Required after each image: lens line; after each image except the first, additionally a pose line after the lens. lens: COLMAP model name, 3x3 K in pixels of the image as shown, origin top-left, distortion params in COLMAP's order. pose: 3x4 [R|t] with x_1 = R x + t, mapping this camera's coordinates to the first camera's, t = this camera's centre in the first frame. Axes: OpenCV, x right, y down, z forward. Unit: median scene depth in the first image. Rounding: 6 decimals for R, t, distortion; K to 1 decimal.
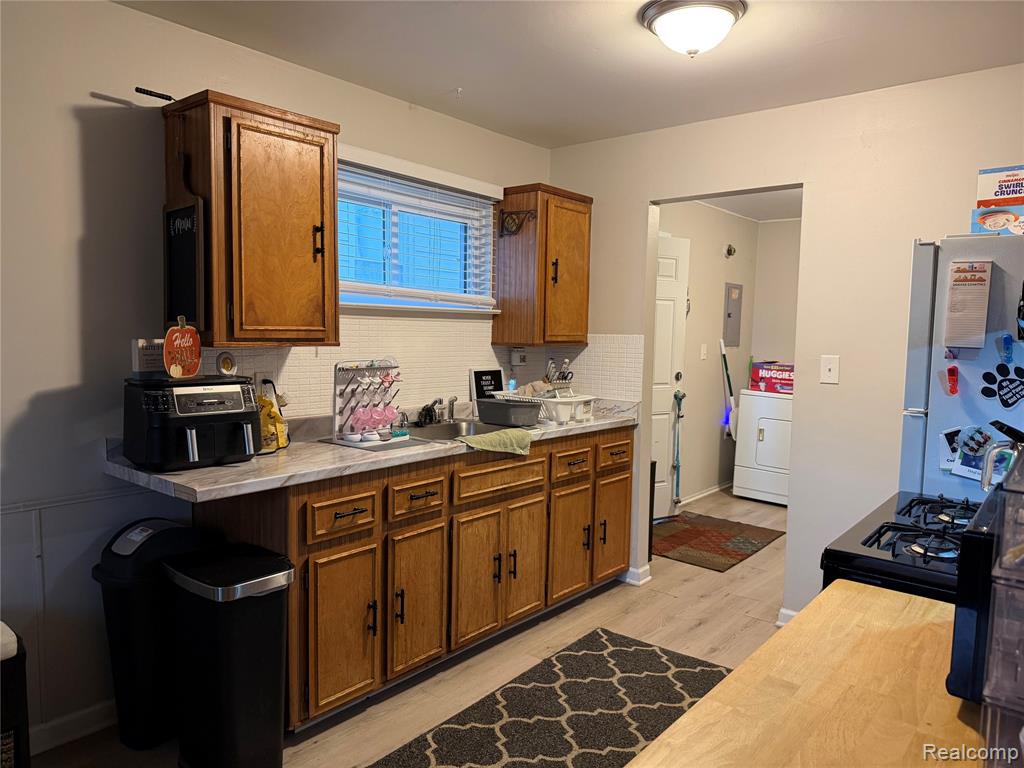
lens RADIAL K [[726.9, 0, 509.1], [0, 726.9, 388.1], [0, 0, 1]] dist [0.148995, -0.219203]
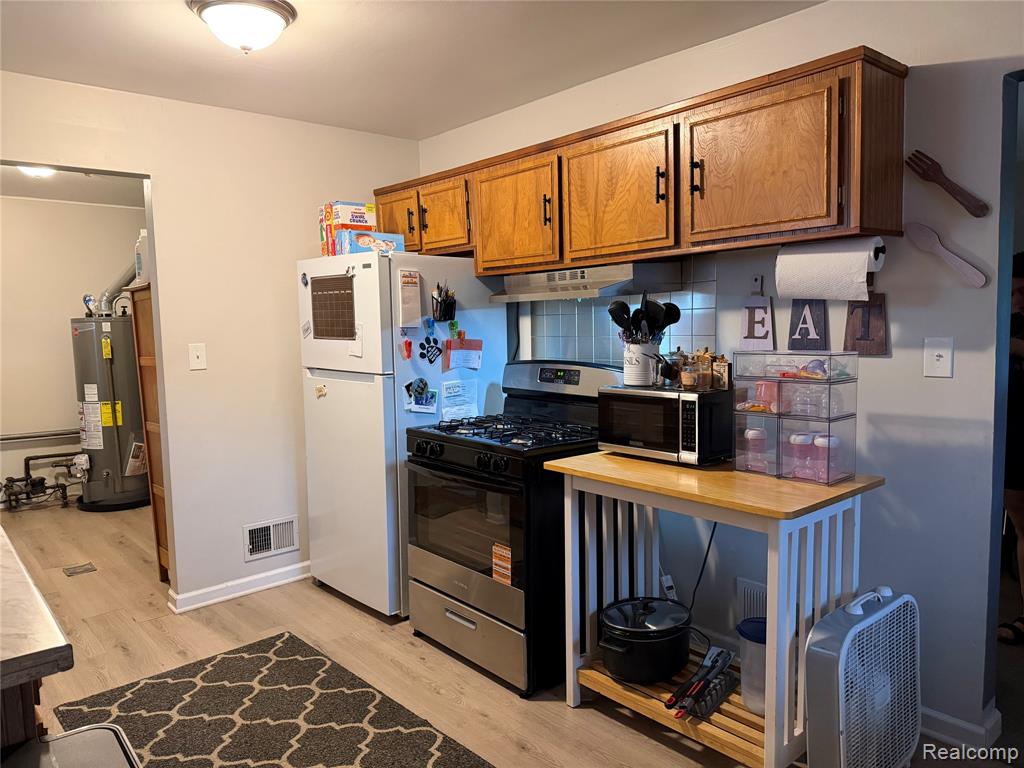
lens RADIAL K [[726.9, 0, 509.1], [0, 726.9, 388.1], [0, 0, 1]] dist [0.148995, -0.219203]
pose [[0.153353, -0.110900, 0.981929, -0.816302], [0.103754, 0.989997, 0.095608, -0.052584], [-0.982710, 0.087217, 0.163325, 0.559762]]
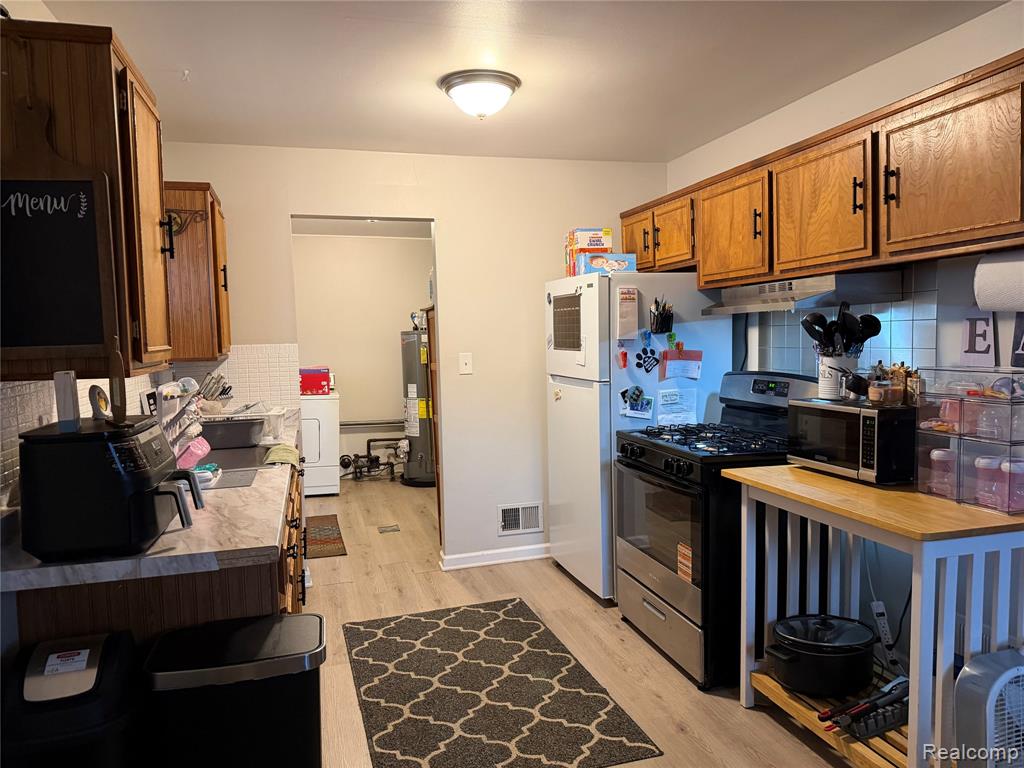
lens RADIAL K [[726.9, 0, 509.1], [0, 726.9, 388.1], [0, 0, 1]] dist [0.148995, -0.219203]
pose [[0.556997, -0.090323, 0.825588, -0.877247], [0.101002, 0.994057, 0.040612, -0.038831], [-0.824350, 0.060766, 0.562809, 0.299843]]
